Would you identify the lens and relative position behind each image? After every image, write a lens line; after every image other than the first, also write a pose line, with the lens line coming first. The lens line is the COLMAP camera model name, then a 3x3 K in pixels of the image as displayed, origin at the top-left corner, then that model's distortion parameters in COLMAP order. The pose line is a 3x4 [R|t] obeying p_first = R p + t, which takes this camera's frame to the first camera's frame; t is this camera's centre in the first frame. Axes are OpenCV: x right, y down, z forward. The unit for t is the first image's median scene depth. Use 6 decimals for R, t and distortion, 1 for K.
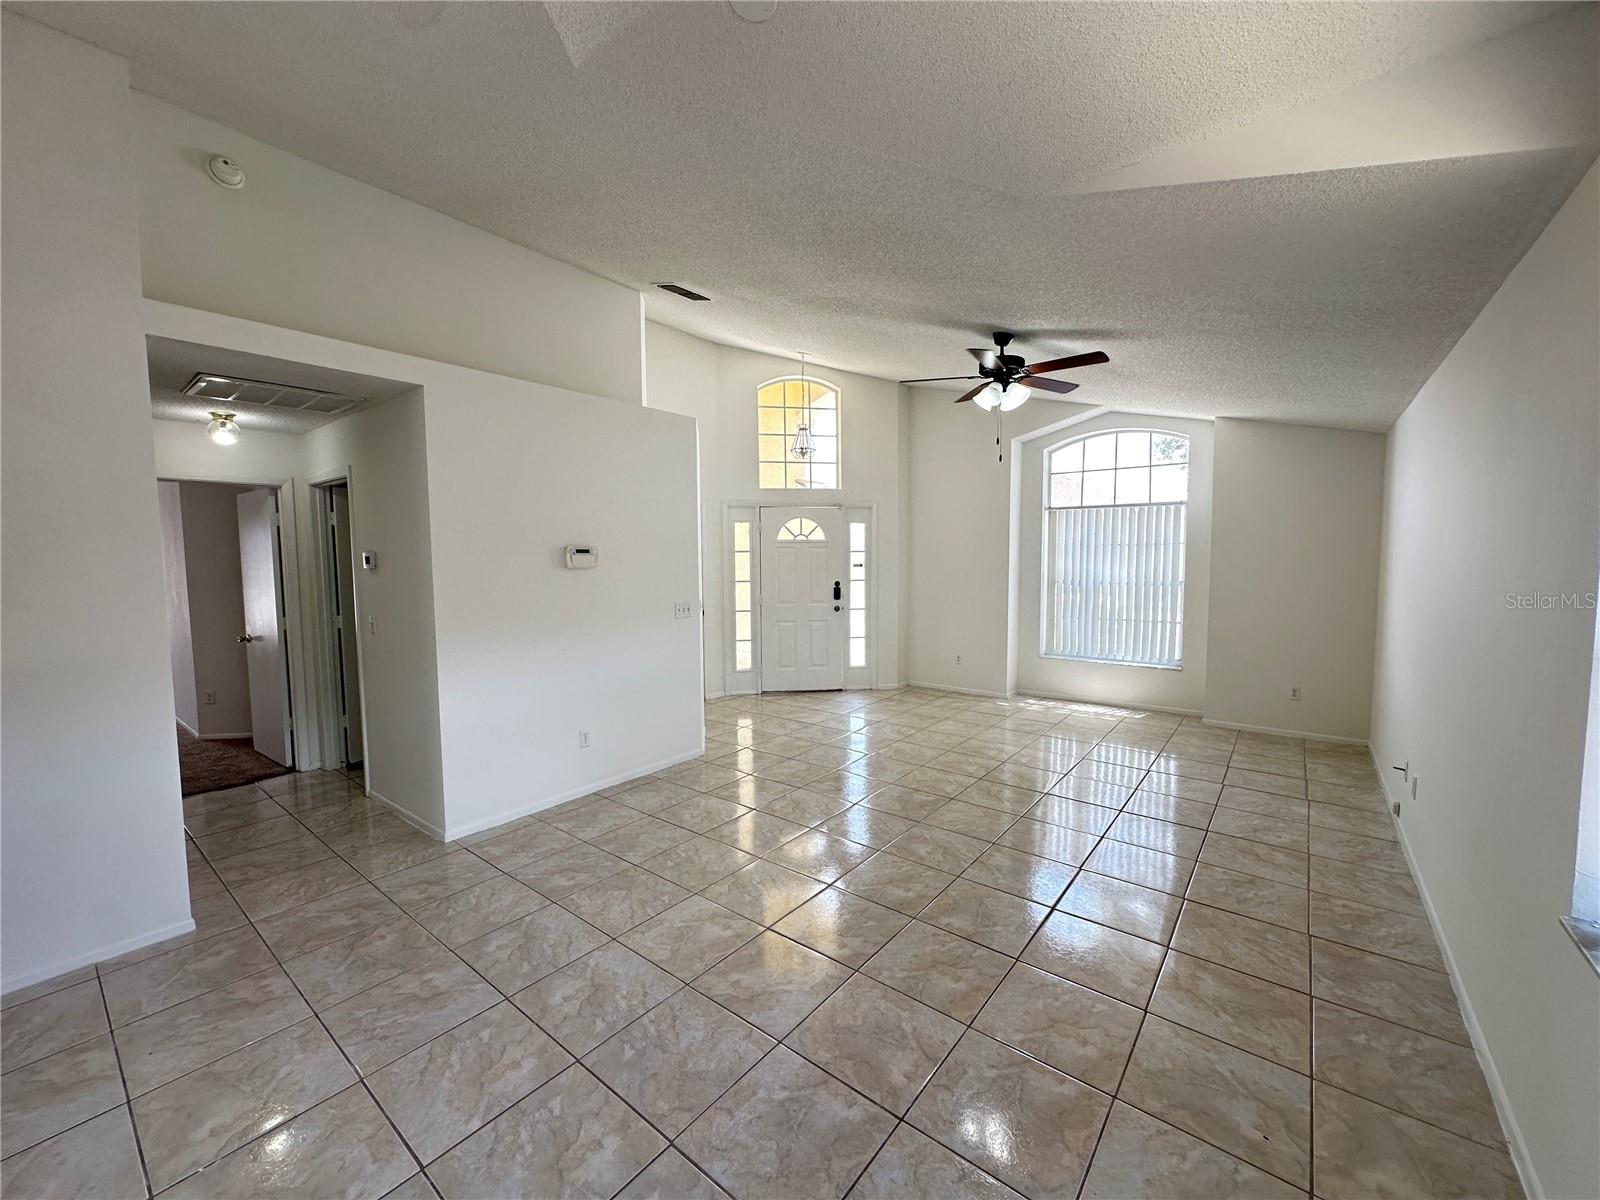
lens RADIAL K [[640.0, 0, 800.6], [0, 640.0, 595.4], [0, 0, 1]] dist [-0.007009, 0.001730]
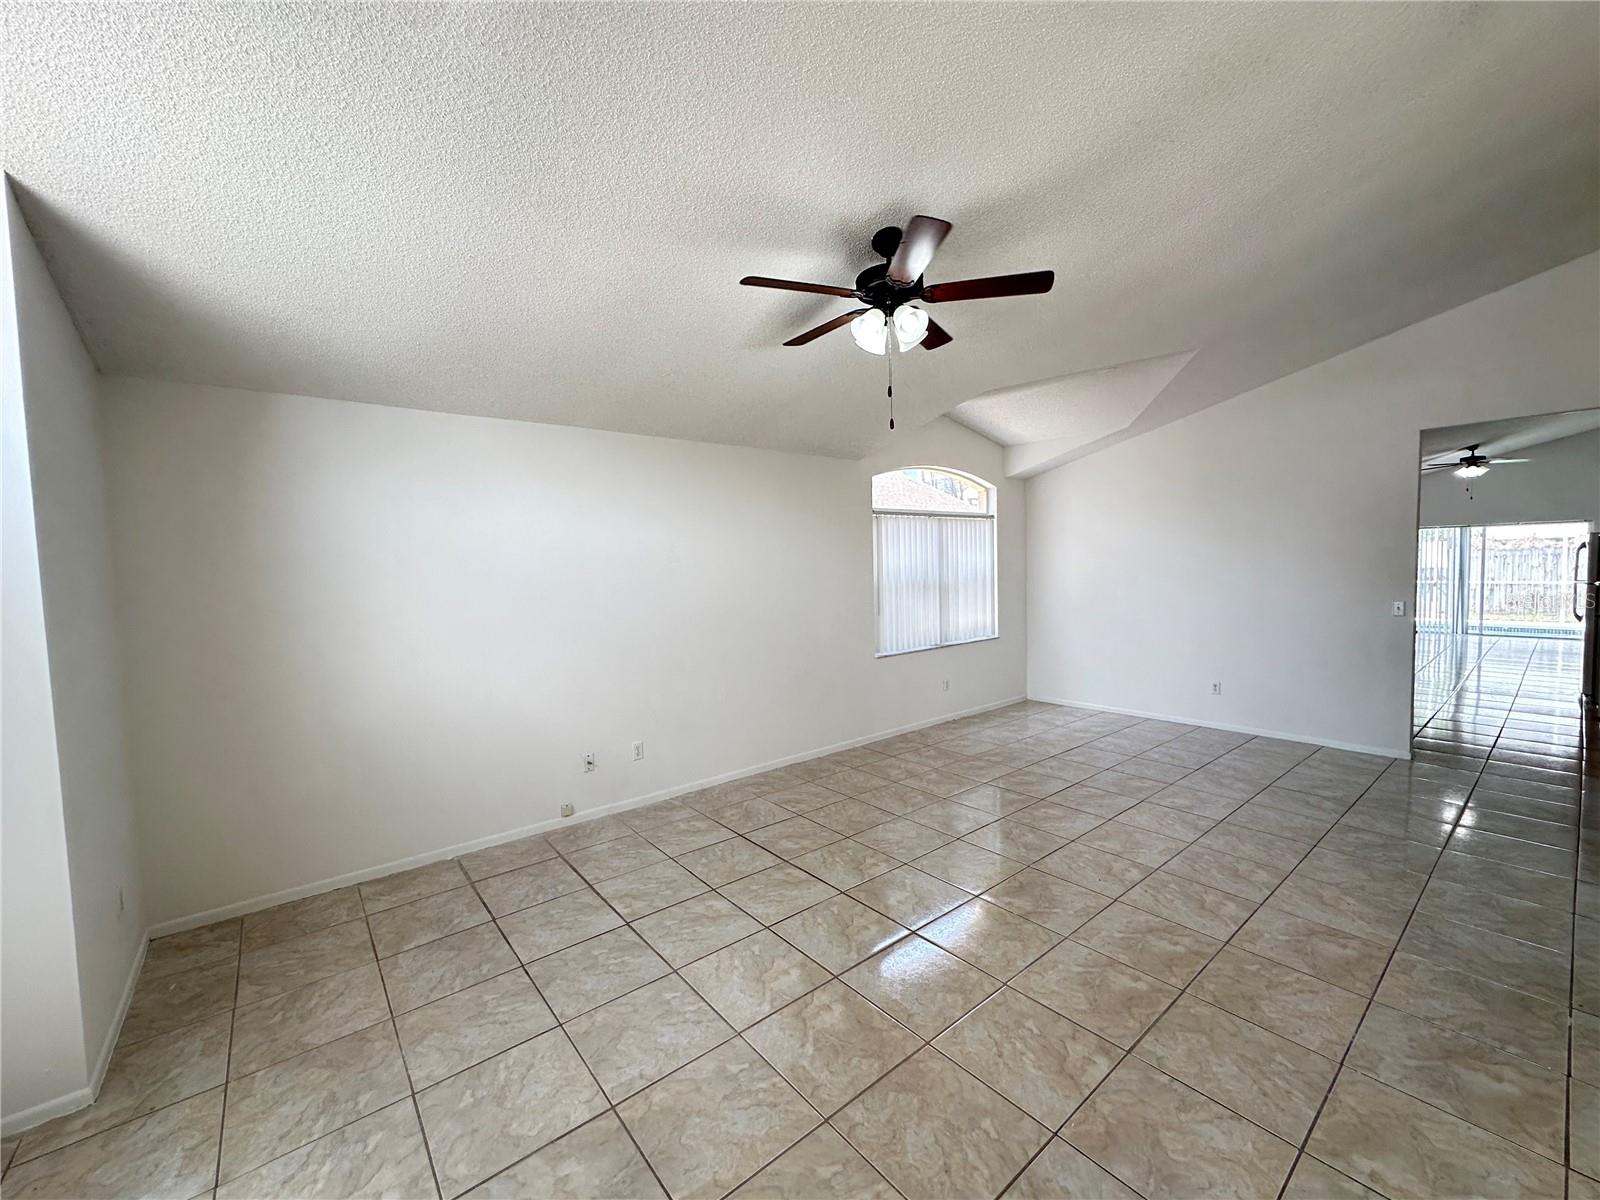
lens RADIAL K [[640.0, 0, 801.4], [0, 640.0, 593.4], [0, 0, 1]] dist [-0.007009, 0.001730]
pose [[-0.974870, 0.020995, 0.221783, 0.314256], [0.045729, 0.993209, 0.106984, -0.140758], [-0.218031, 0.114437, -0.969209, 2.054087]]
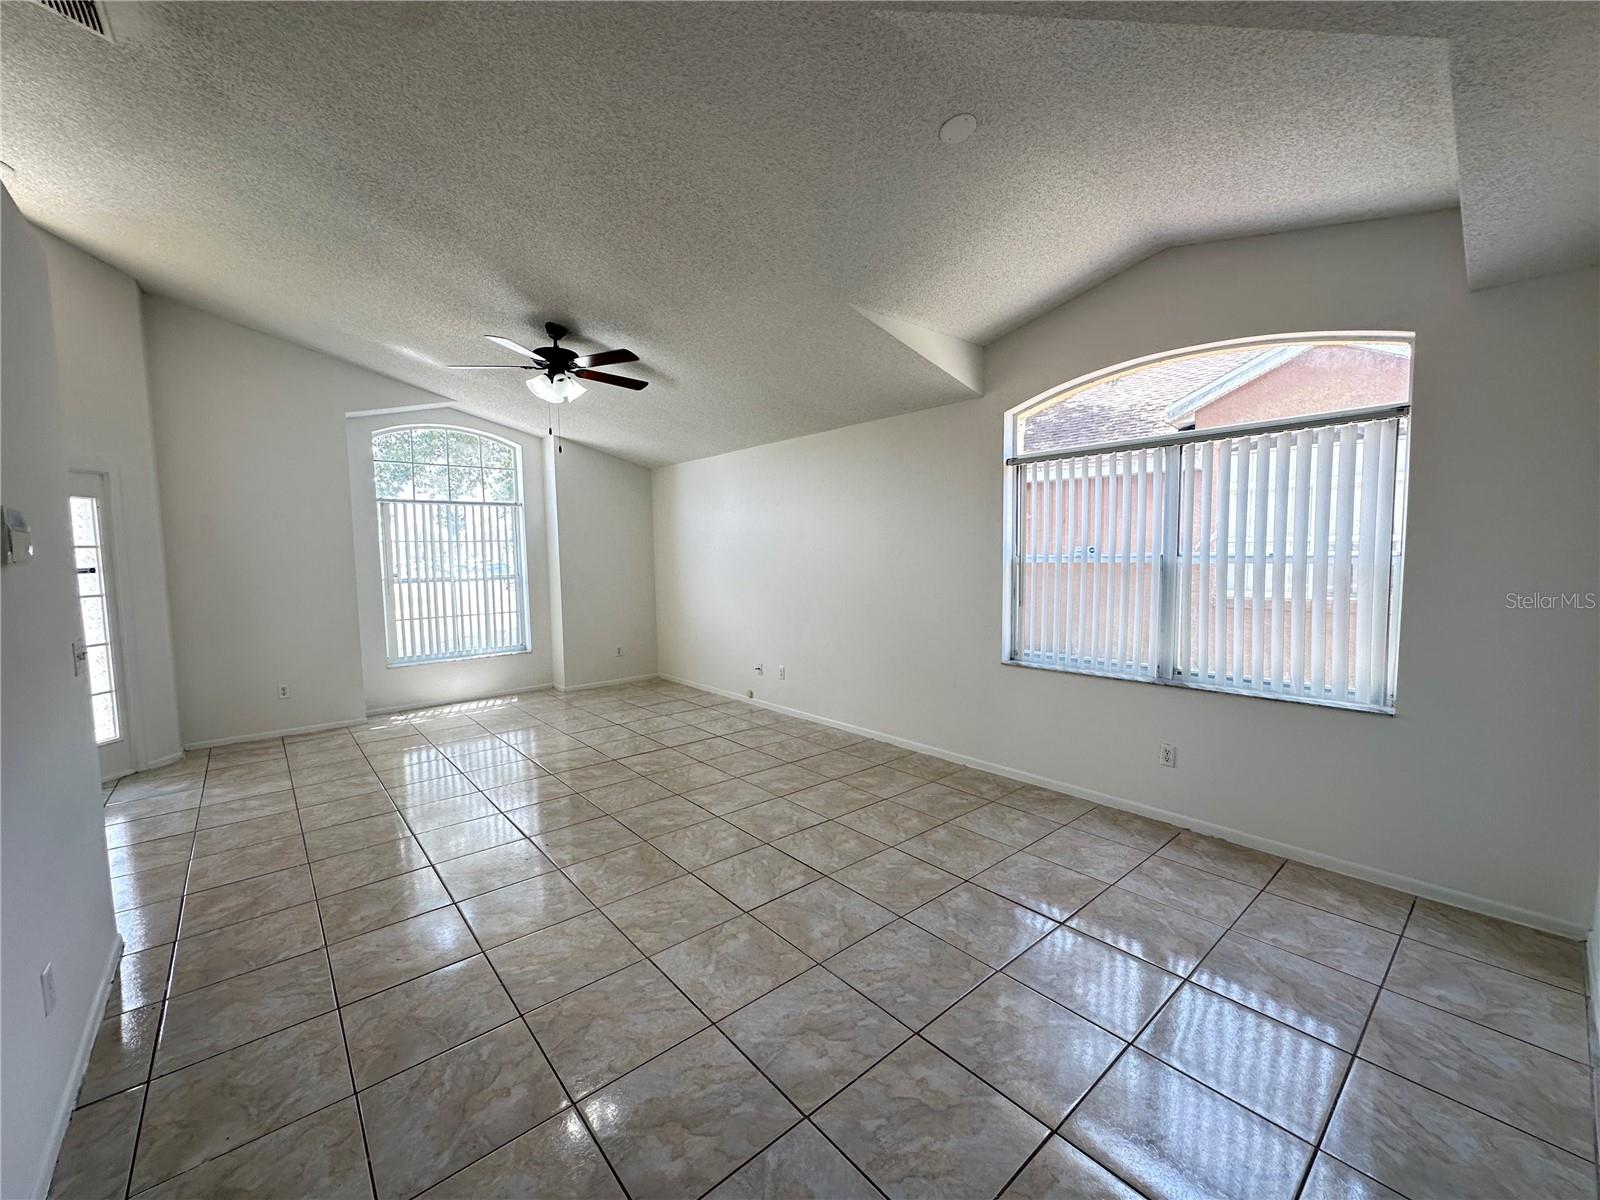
lens RADIAL K [[640.0, 0, 799.8], [0, 640.0, 597.3], [0, 0, 1]] dist [-0.007009, 0.001730]
pose [[0.192464, -0.068090, 0.978939, -0.759878], [0.077382, 0.995536, 0.054030, -0.008188], [-0.978248, 0.065354, 0.196874, 0.543562]]
